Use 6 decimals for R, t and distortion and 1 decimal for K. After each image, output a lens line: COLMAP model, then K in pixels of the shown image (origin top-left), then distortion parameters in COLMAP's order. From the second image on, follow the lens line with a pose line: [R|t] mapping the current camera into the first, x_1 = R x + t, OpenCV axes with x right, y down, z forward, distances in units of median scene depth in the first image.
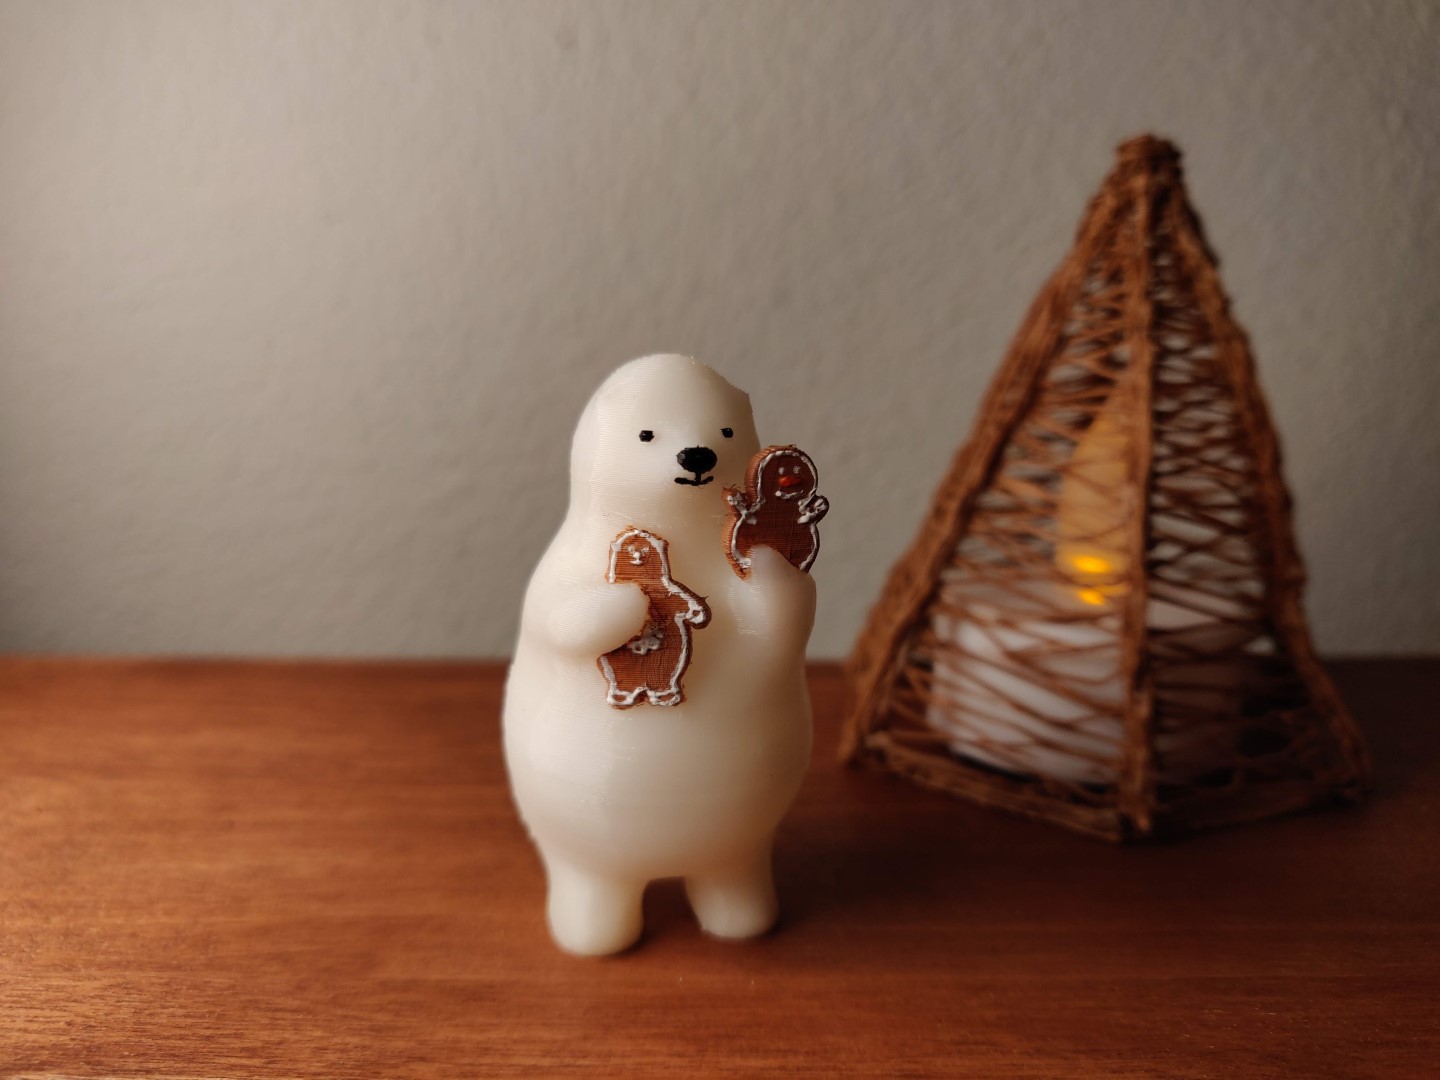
lens RADIAL K [[1065.6, 0, 739.3], [0, 1065.6, 492.1], [0, 0, 1]] dist [-0.068622, 0.047101]
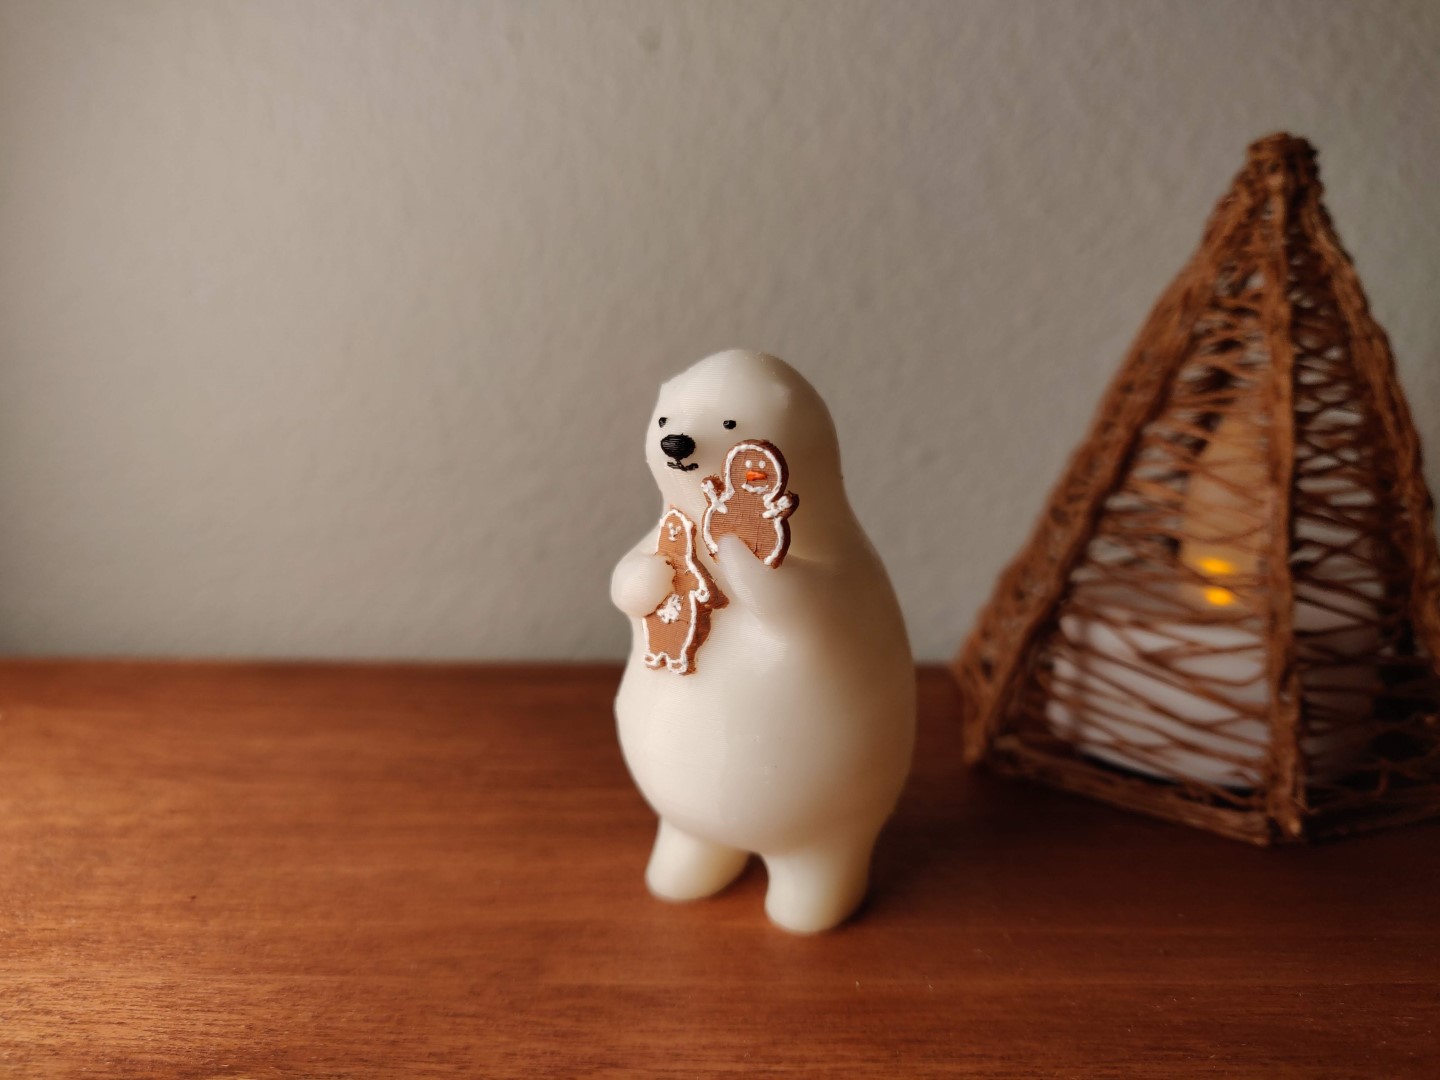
lens RADIAL K [[1065.6, 0, 740.2], [0, 1065.6, 492.8], [0, 0, 1]] dist [-0.068622, 0.047101]
pose [[0.999936, 0.000144, -0.011352, -0.146741], [-0.000193, 0.999991, -0.004265, 0.005297], [0.011352, 0.004267, 0.999926, 0.007926]]
